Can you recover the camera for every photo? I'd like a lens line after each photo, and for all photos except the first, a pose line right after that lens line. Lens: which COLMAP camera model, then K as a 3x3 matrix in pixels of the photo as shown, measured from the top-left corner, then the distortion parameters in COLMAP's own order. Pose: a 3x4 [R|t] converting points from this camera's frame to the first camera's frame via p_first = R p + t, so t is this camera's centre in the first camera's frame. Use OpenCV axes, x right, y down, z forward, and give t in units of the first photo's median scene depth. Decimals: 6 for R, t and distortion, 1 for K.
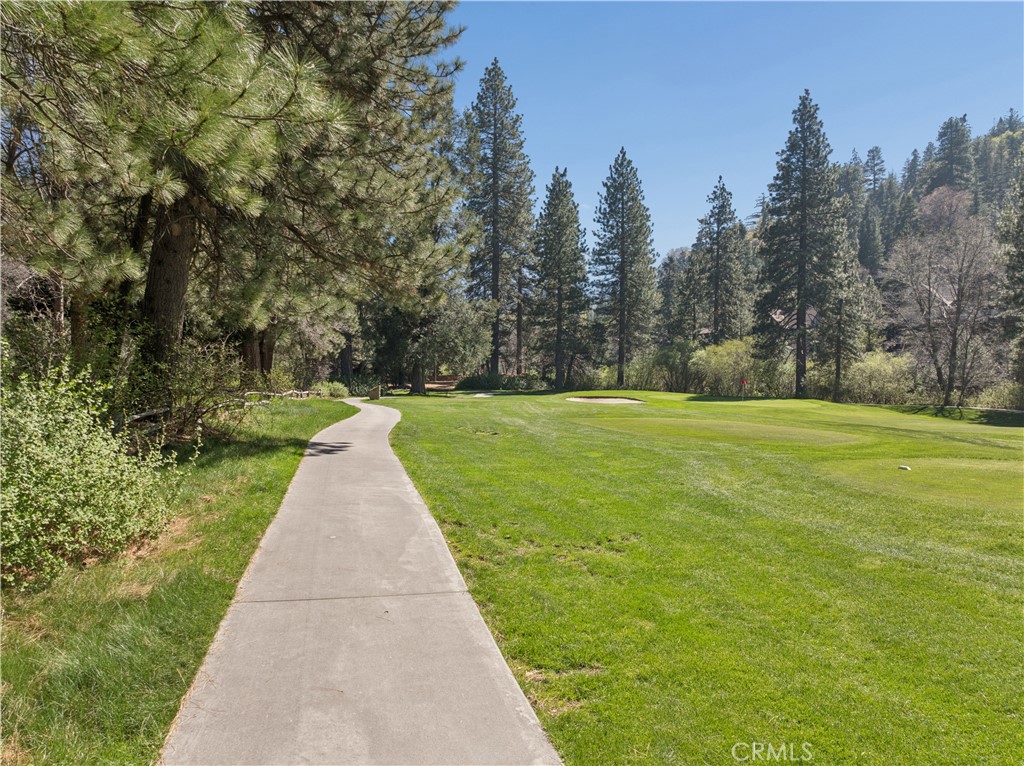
lens RADIAL K [[725.9, 0, 512.1], [0, 725.9, 388.4], [0, 0, 1]] dist [-0.046586, 0.023706]
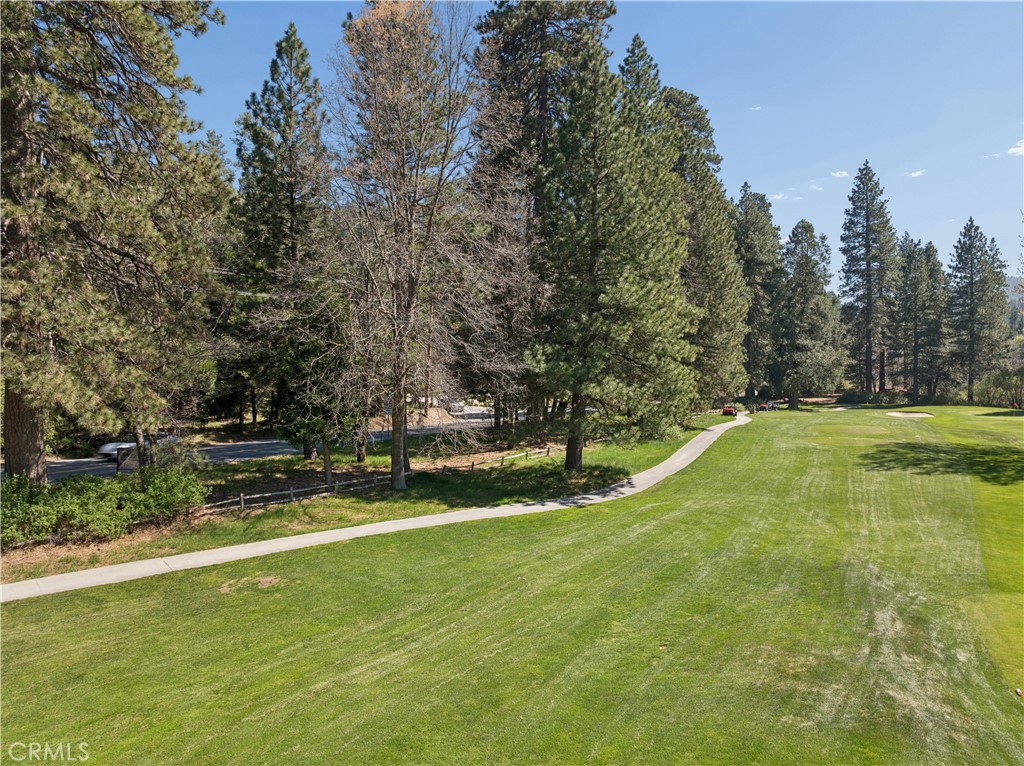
lens RADIAL K [[725.9, 0, 512.1], [0, 725.9, 388.4], [0, 0, 1]] dist [-0.046586, 0.023706]
pose [[0.826021, -0.002627, -0.563633, 0.199926], [0.001689, 0.999996, -0.002186, -0.026091], [0.563637, 0.000854, 0.826022, -0.535186]]
